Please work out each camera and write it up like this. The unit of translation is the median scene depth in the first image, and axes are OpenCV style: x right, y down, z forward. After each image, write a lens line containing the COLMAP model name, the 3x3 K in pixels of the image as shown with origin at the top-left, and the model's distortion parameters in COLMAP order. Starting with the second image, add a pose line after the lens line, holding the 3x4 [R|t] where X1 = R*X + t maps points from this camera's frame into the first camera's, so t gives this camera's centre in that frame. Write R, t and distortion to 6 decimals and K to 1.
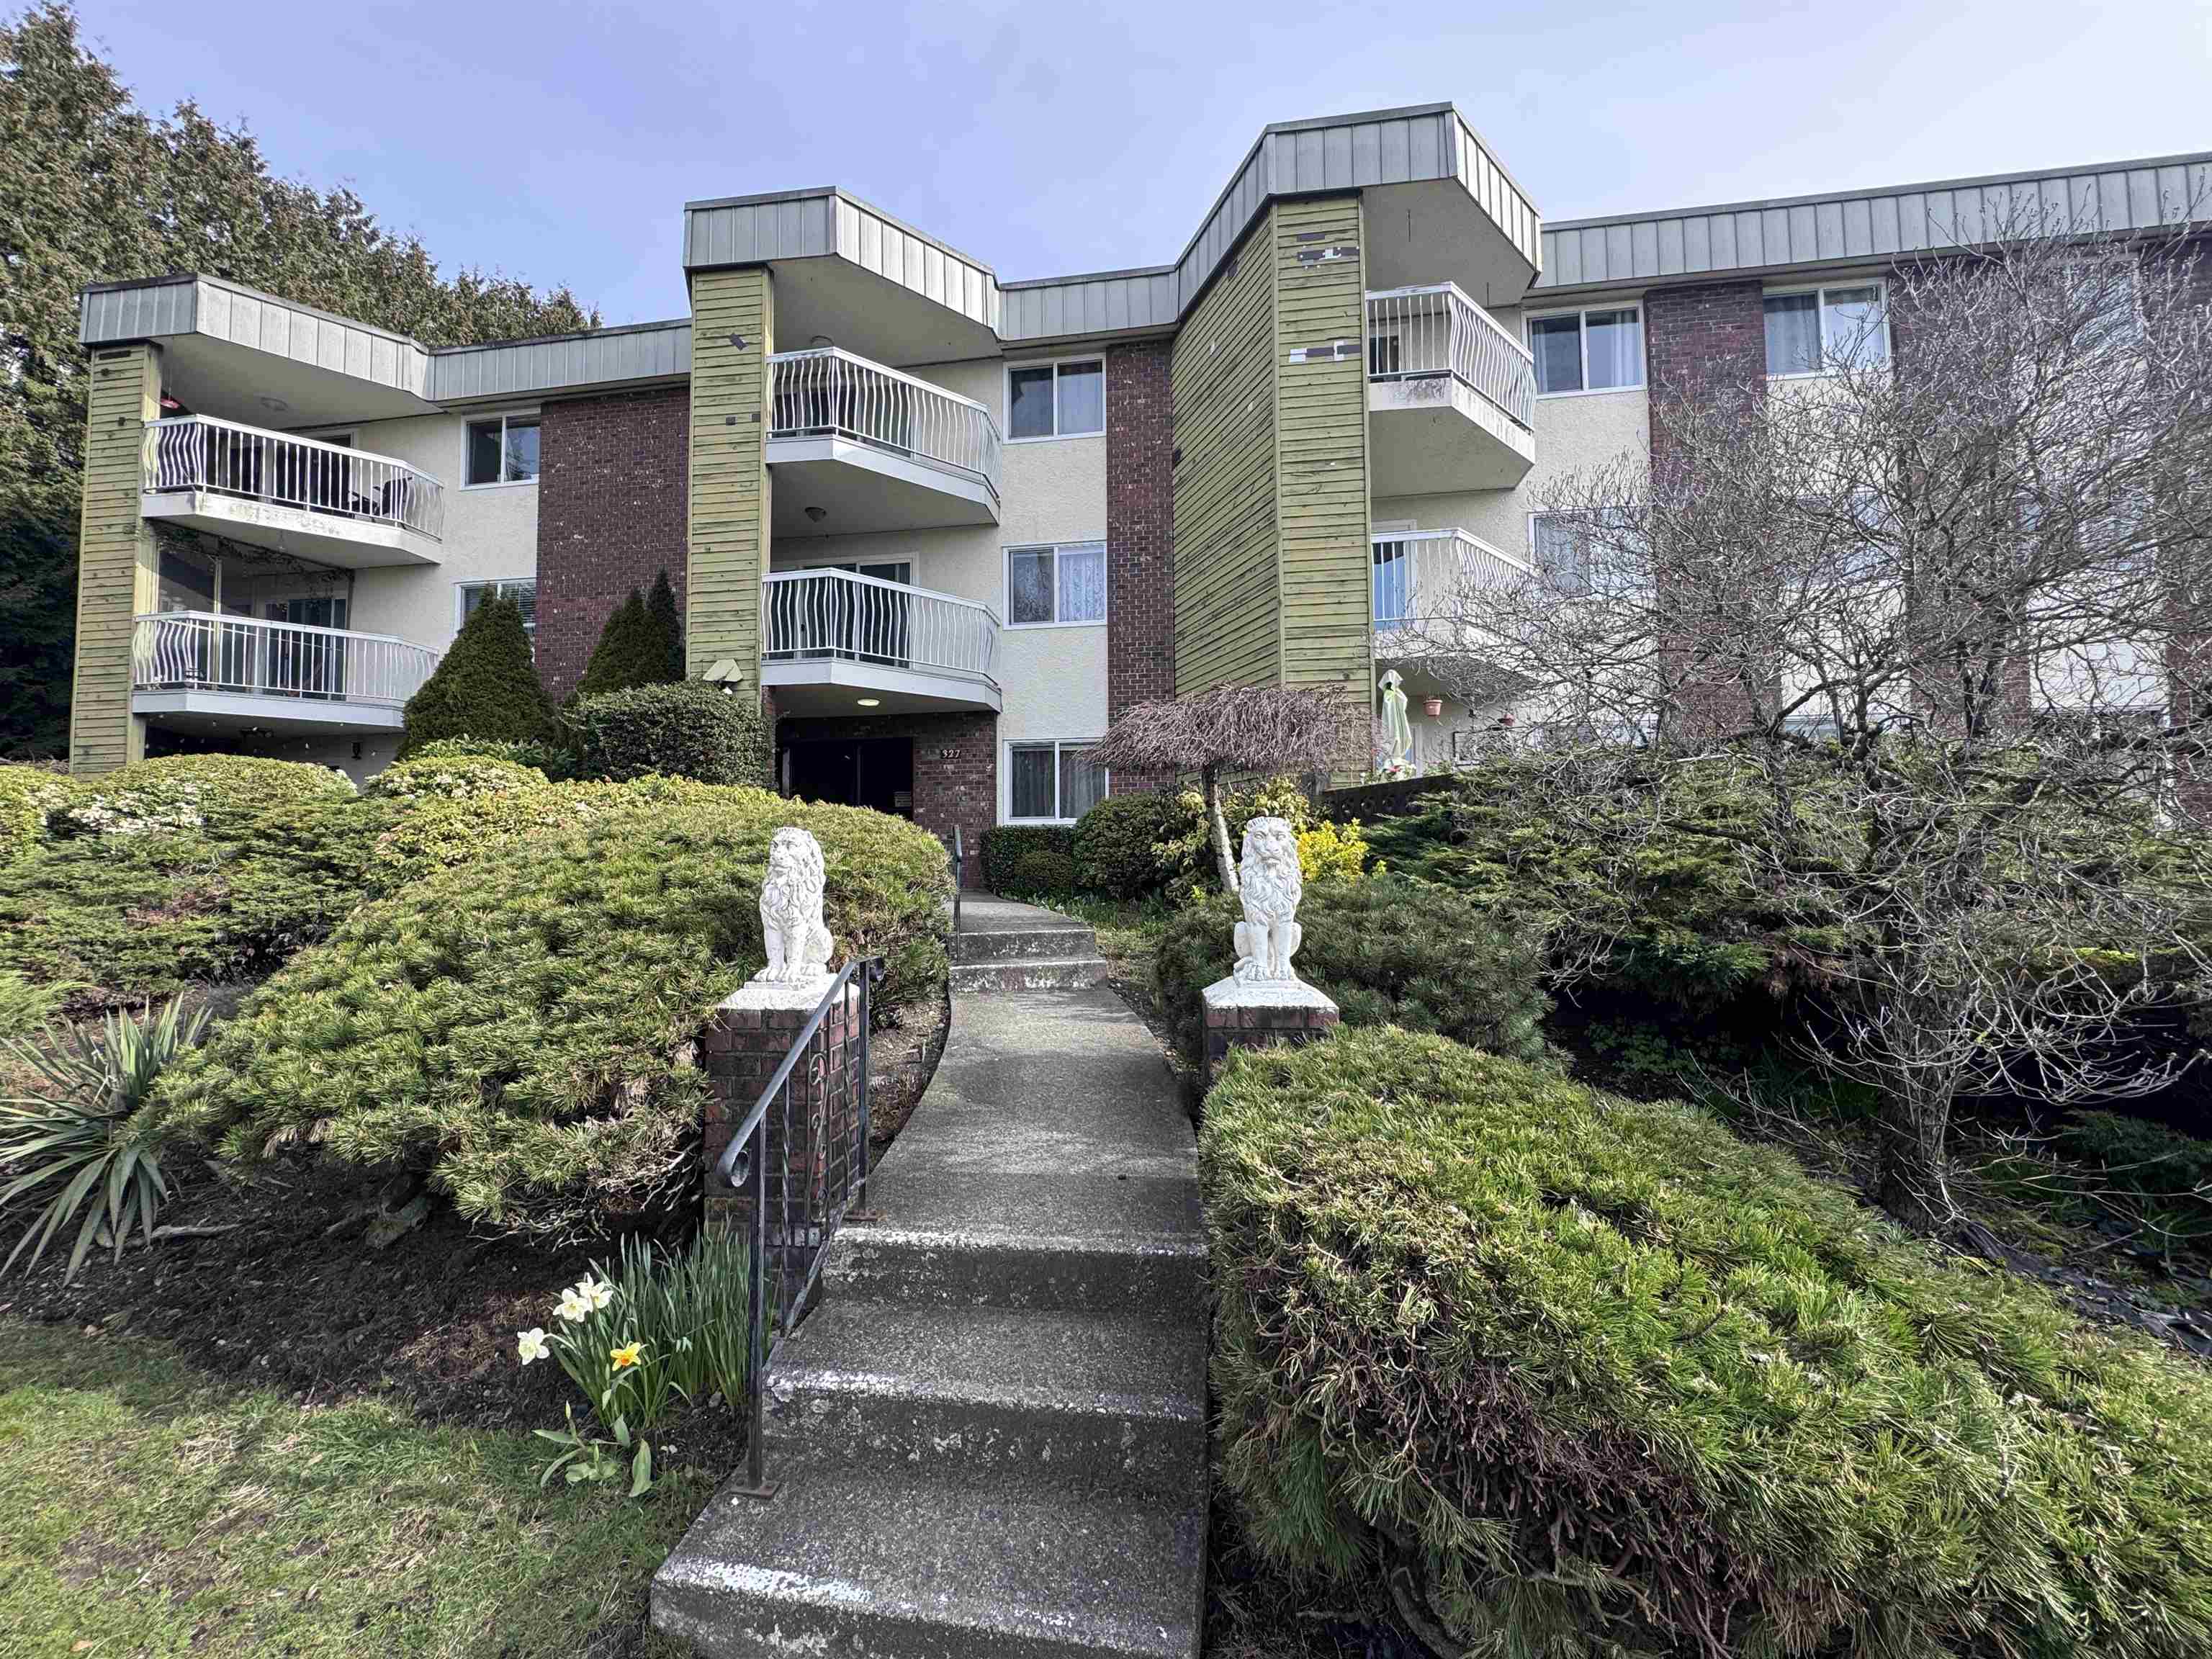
lens RADIAL K [[883.6, 0, 1102.1], [0, 883.6, 834.3], [0, 0, 1]] dist [-0.002837, 0.000973]
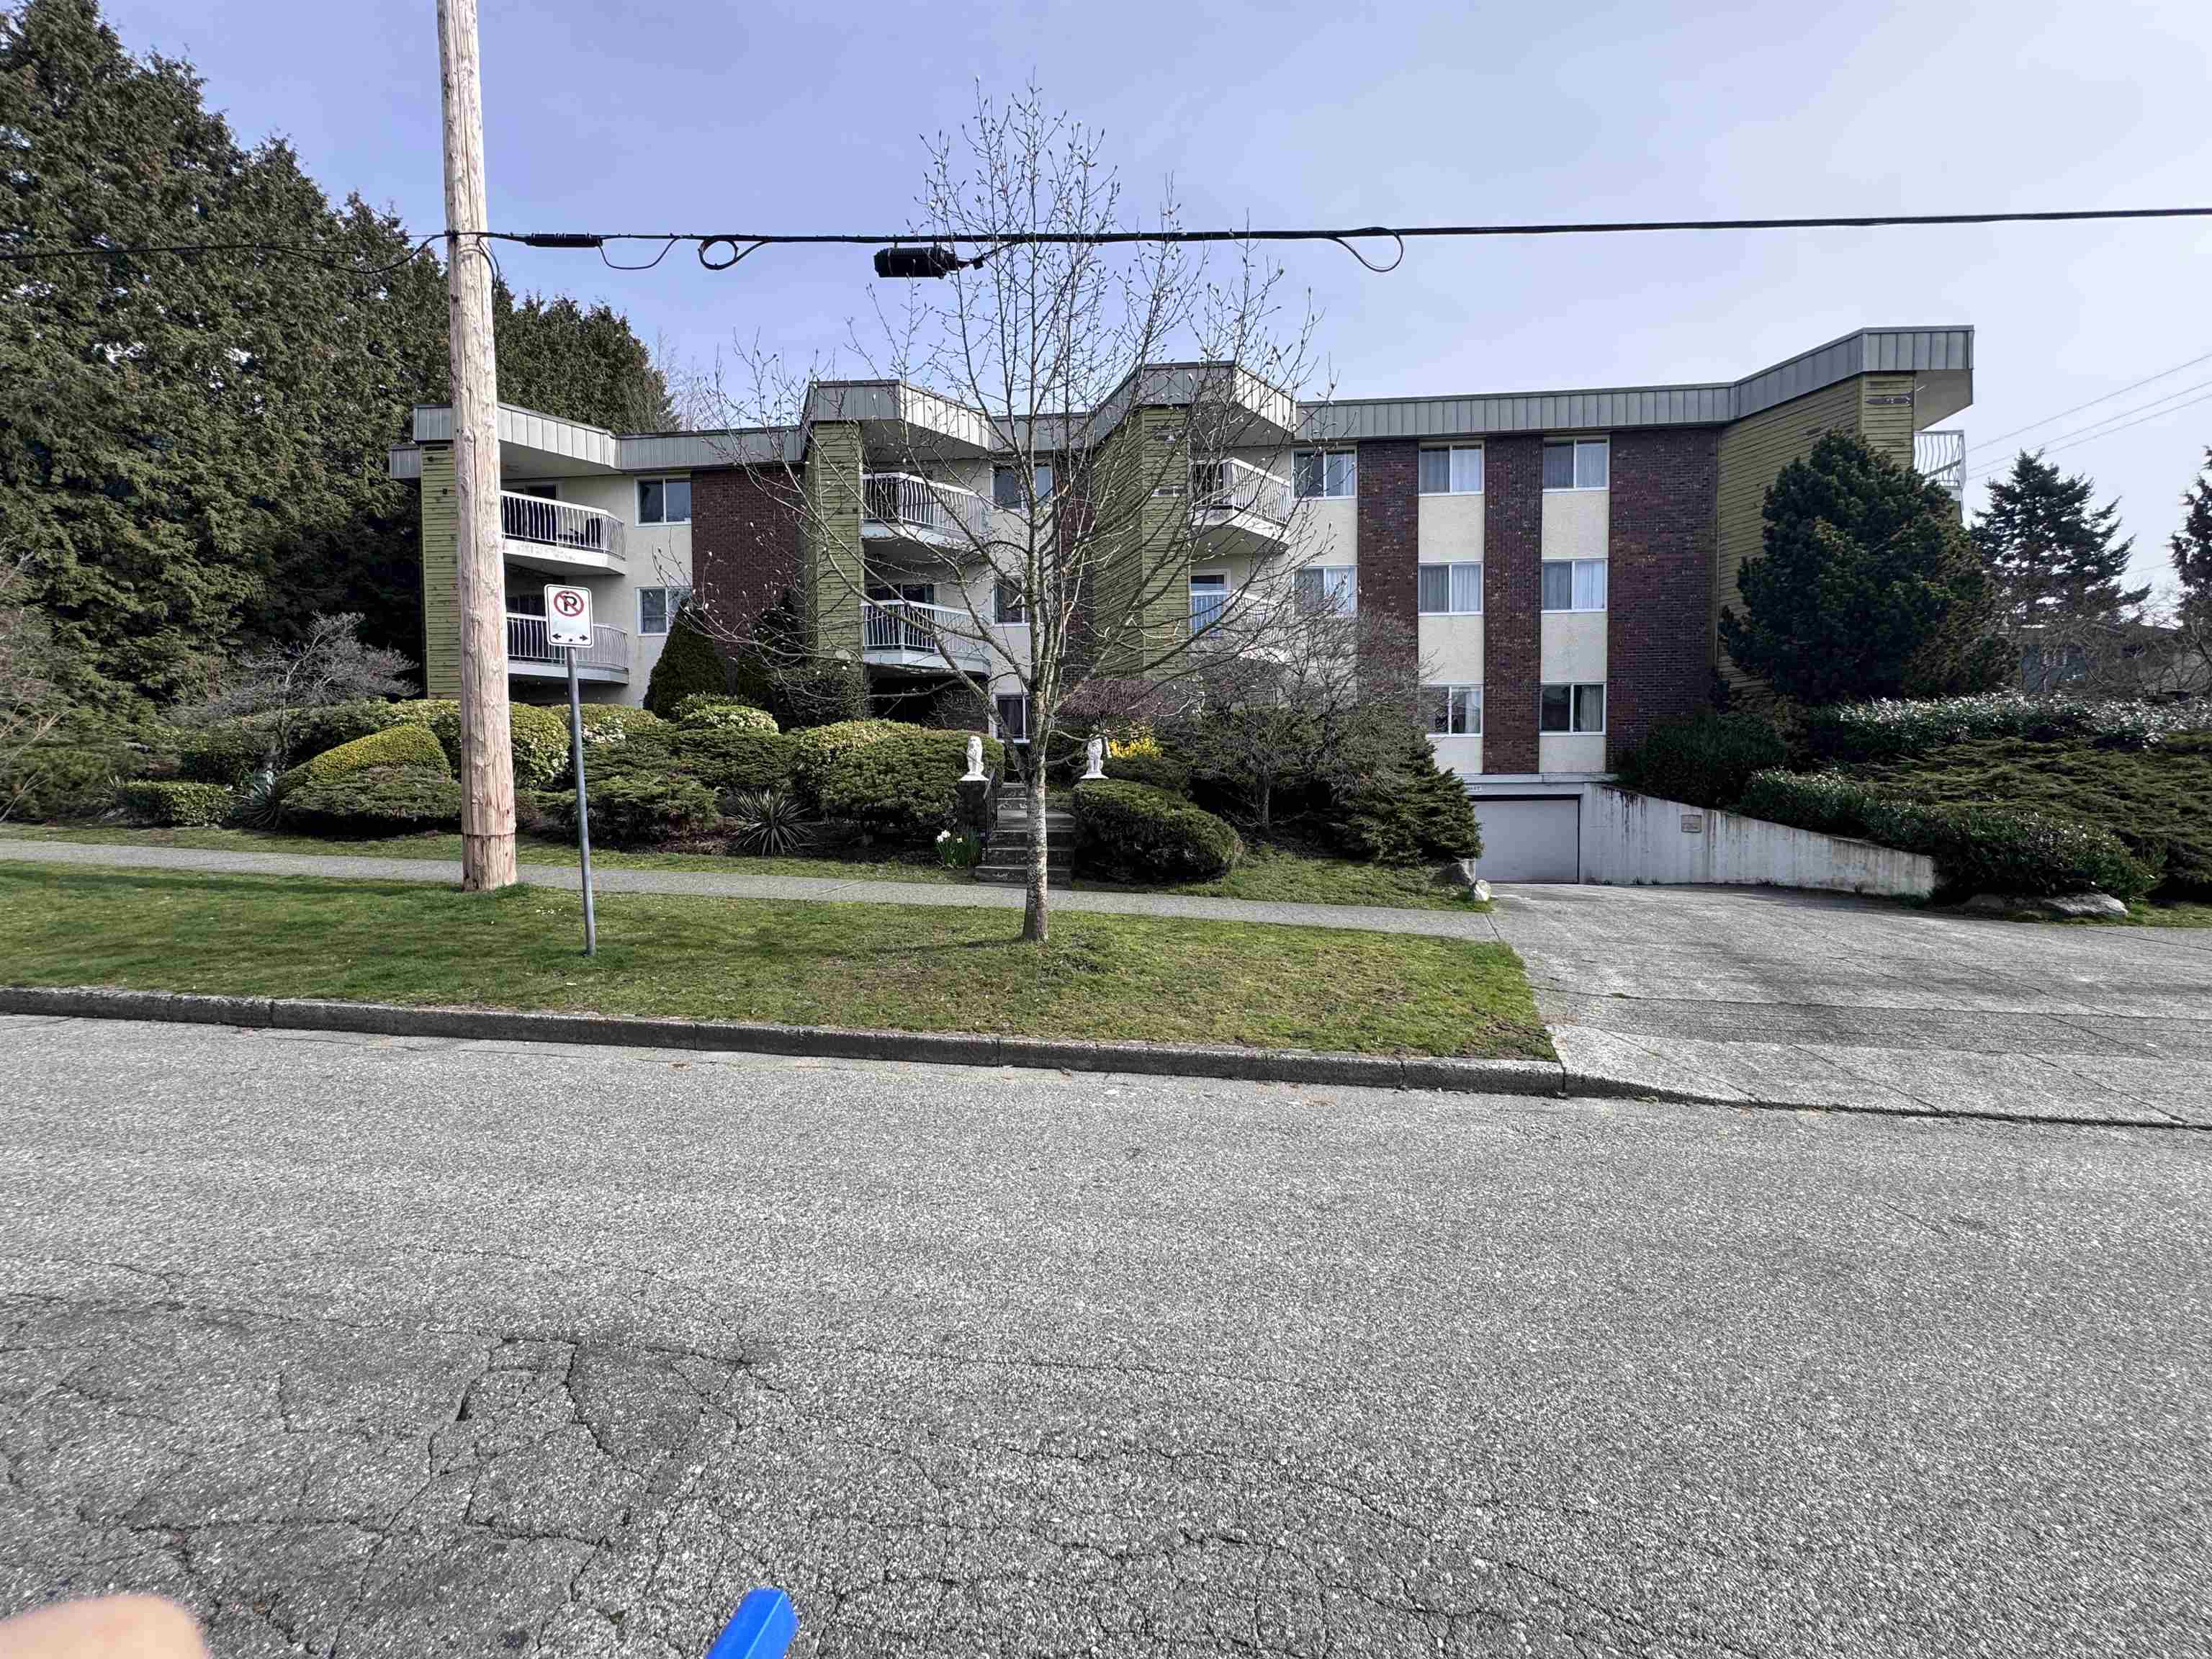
lens RADIAL K [[883.6, 0, 1102.6], [0, 883.6, 828.5], [0, 0, 1]] dist [-0.002837, 0.000973]
pose [[0.997958, -0.000895, 0.063869, -0.008400], [-0.003762, 0.997342, 0.072767, 0.028425], [-0.063764, -0.072859, 0.995302, -0.748746]]
